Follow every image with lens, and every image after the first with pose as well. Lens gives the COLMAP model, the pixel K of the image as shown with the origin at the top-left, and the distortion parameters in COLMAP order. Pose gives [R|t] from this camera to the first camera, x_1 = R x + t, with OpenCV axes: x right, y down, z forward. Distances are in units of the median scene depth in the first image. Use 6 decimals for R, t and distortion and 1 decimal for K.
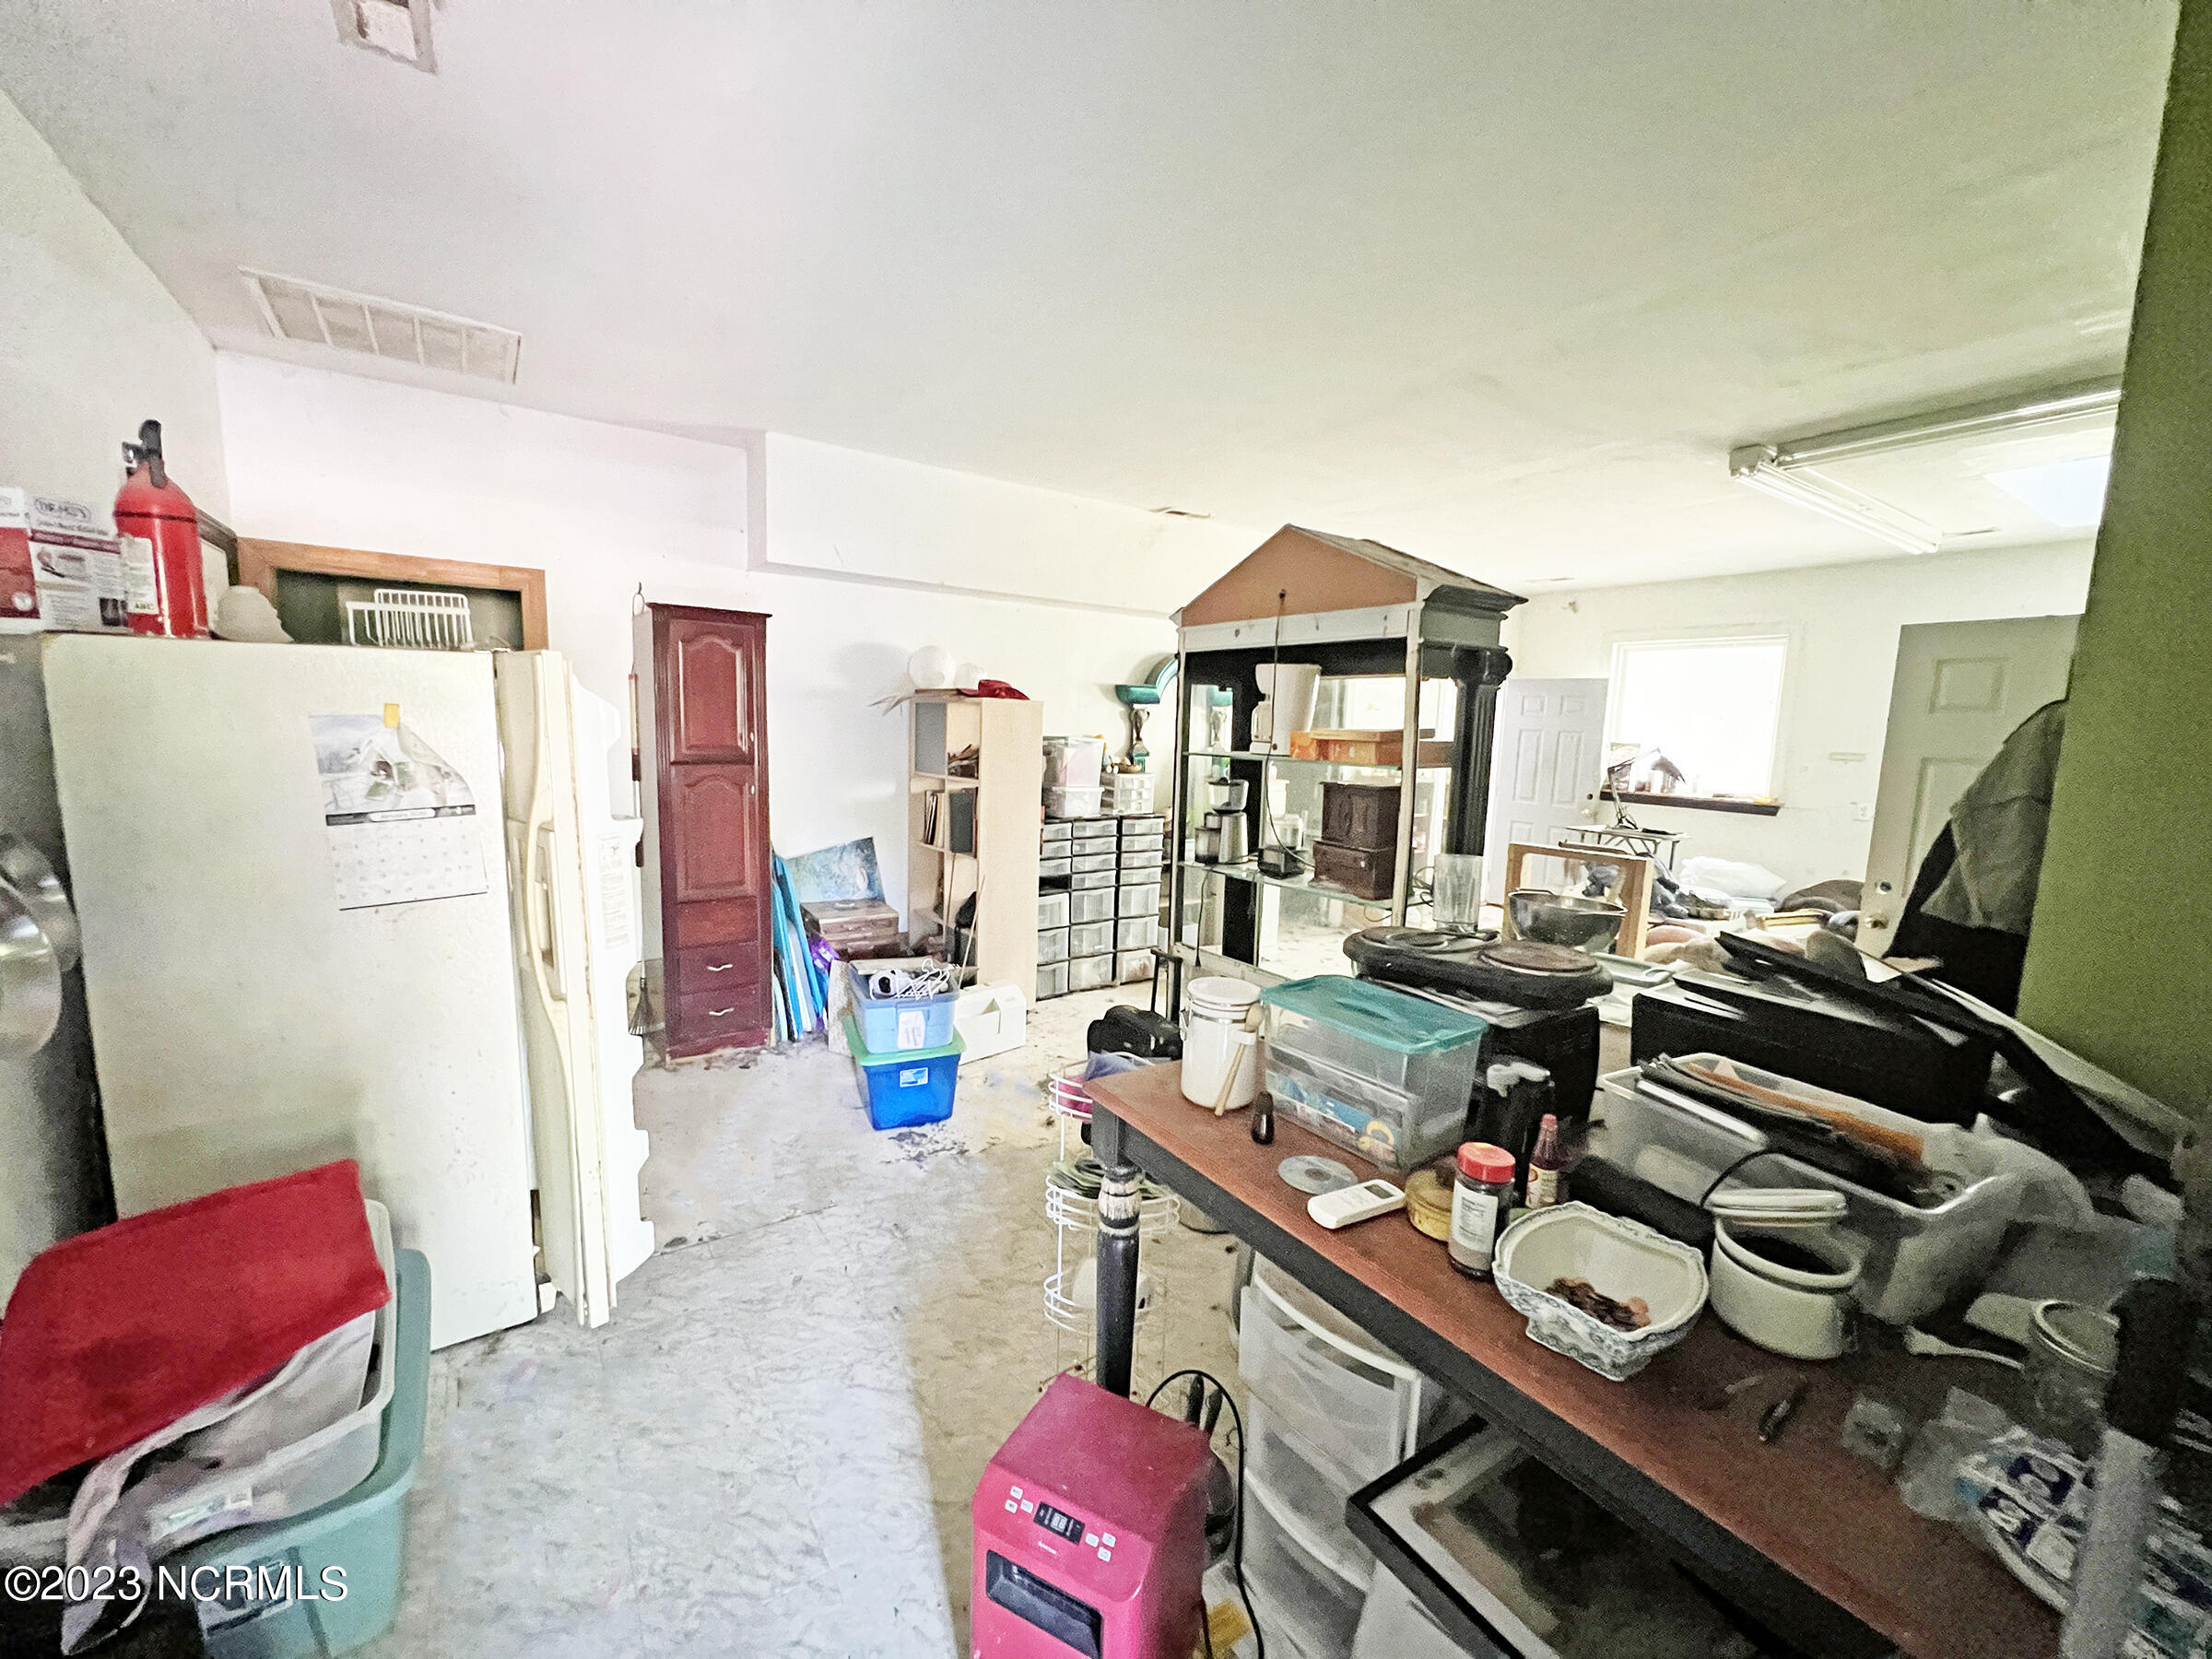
lens RADIAL K [[885.1, 0, 1103.6], [0, 885.1, 832.5], [0, 0, 1]] dist [-0.000500, 0.000006]
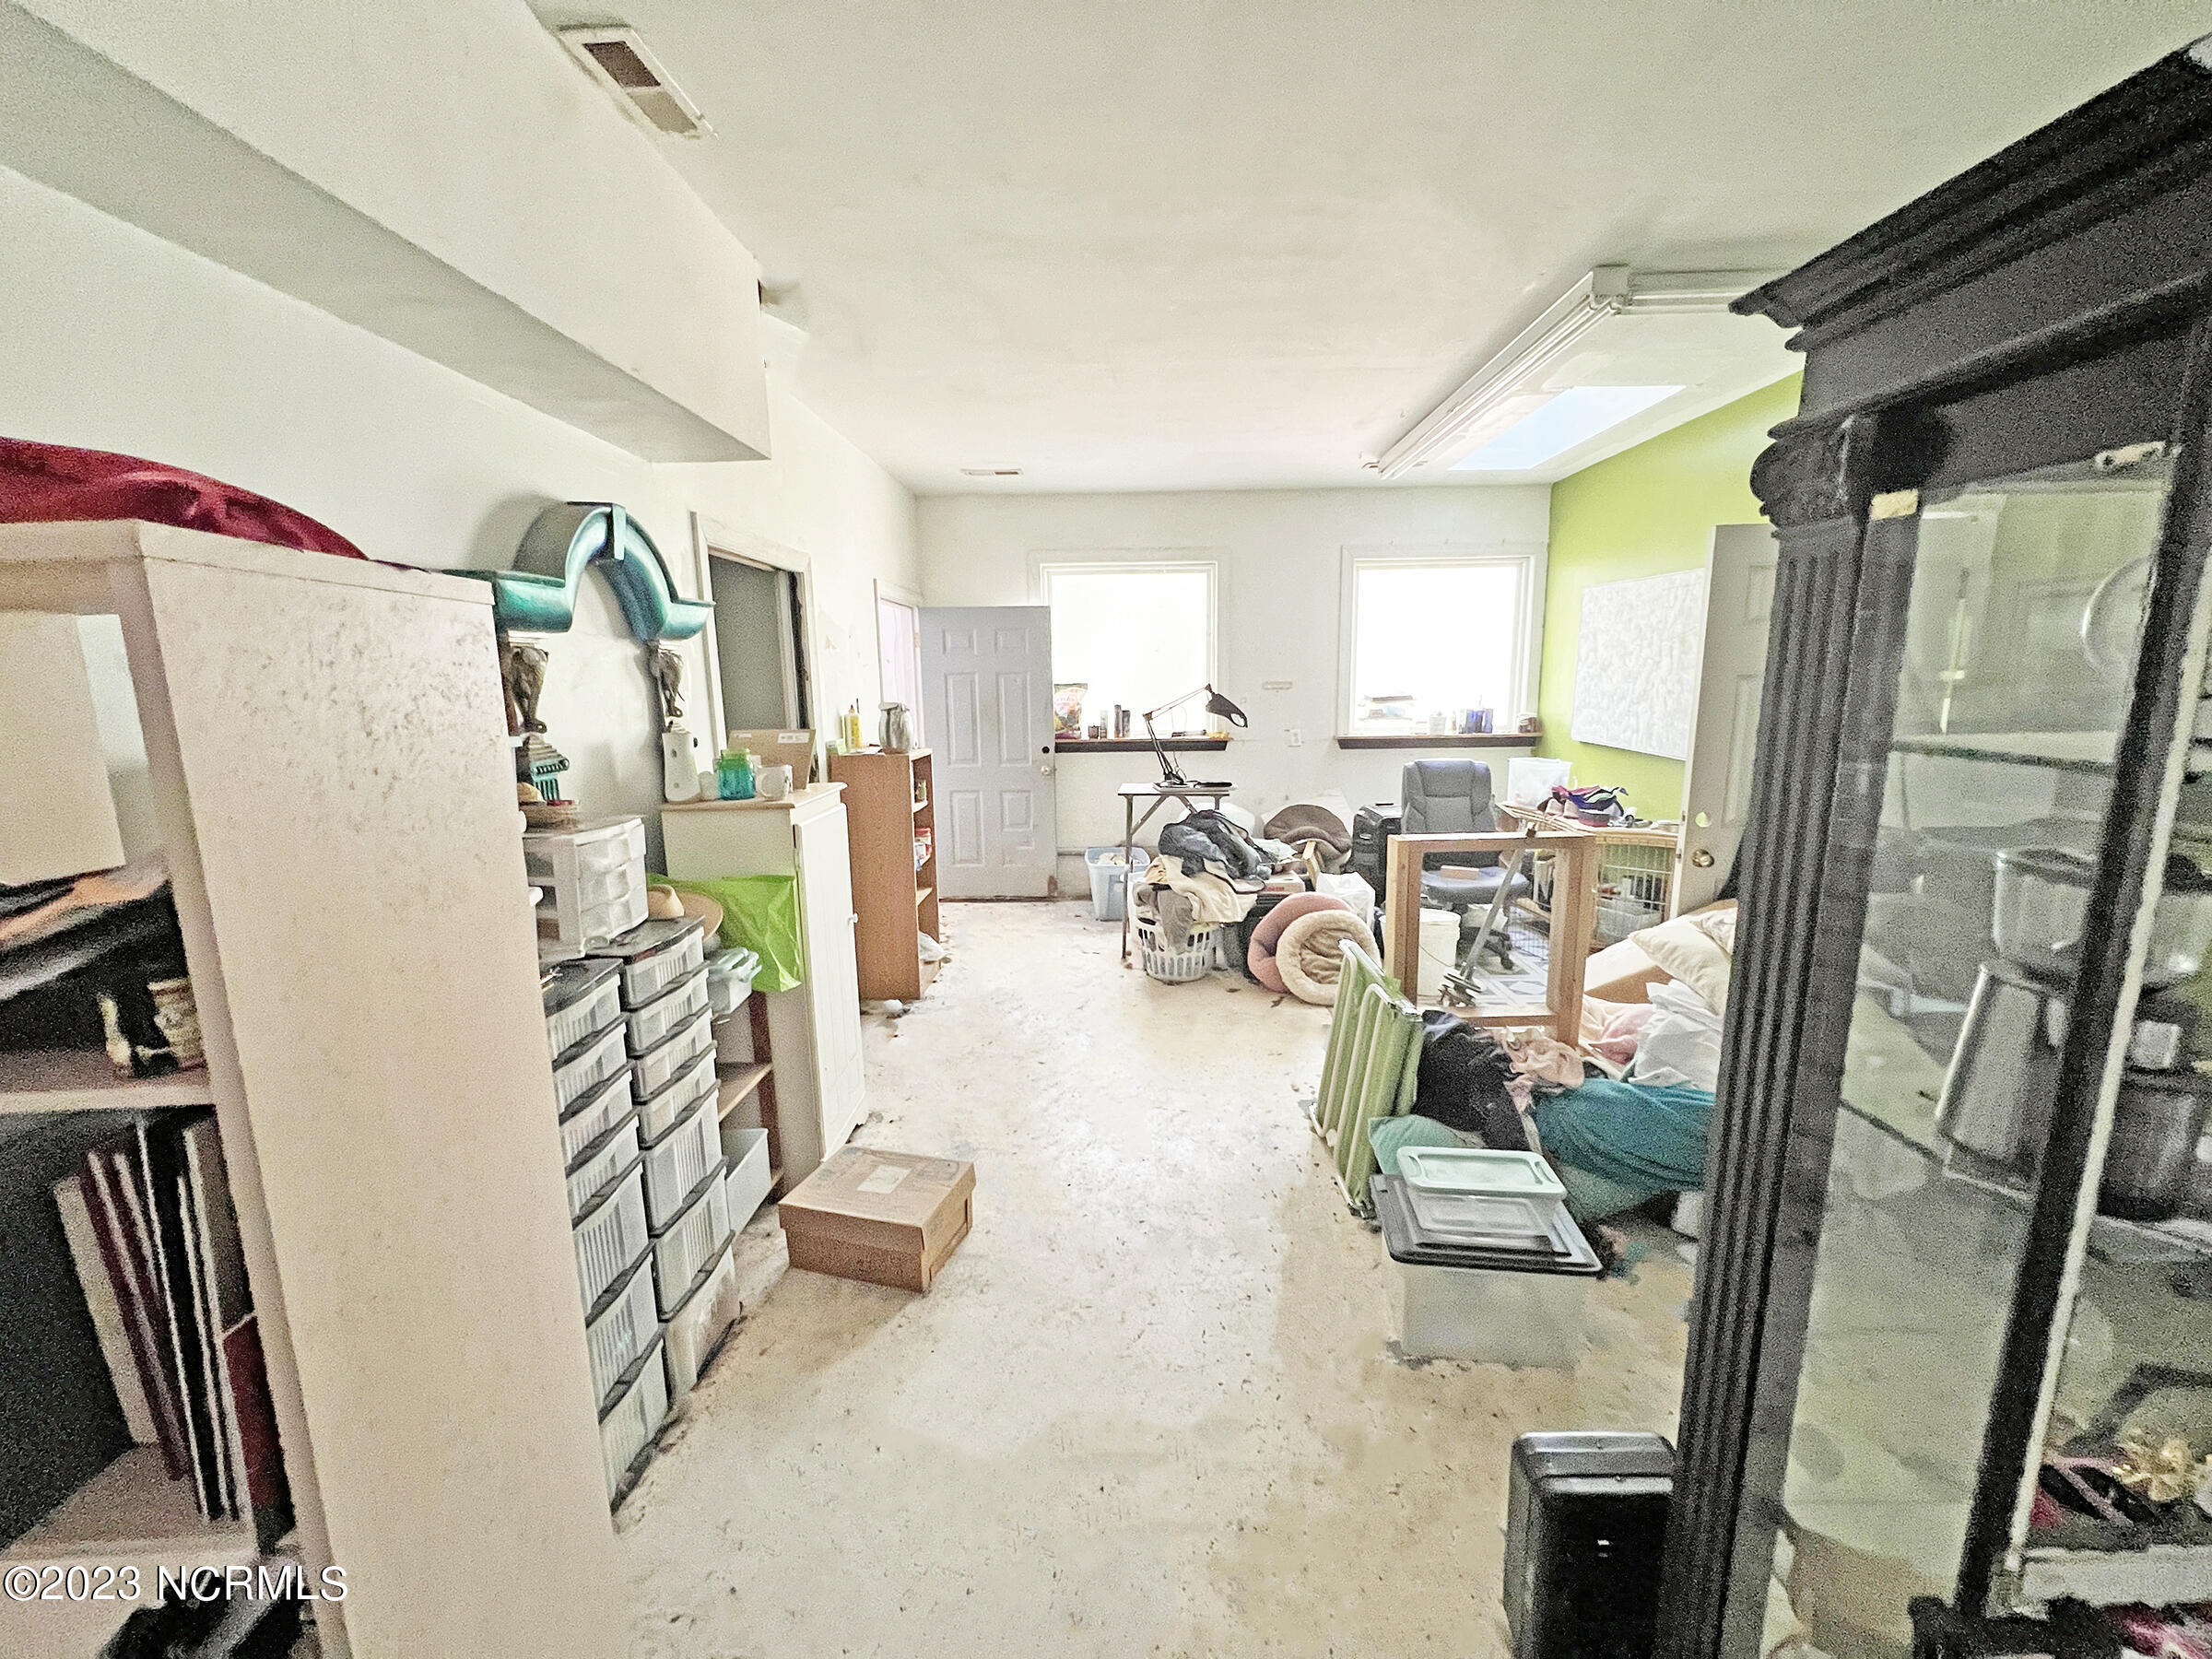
lens RADIAL K [[885.1, 0, 1112.9], [0, 885.1, 823.9], [0, 0, 1]] dist [-0.000500, 0.000006]
pose [[0.582855, -0.170801, 0.794423, -0.119453], [0.135404, 0.984405, 0.112303, -0.074017], [-0.801216, 0.042111, 0.596892, 0.584407]]
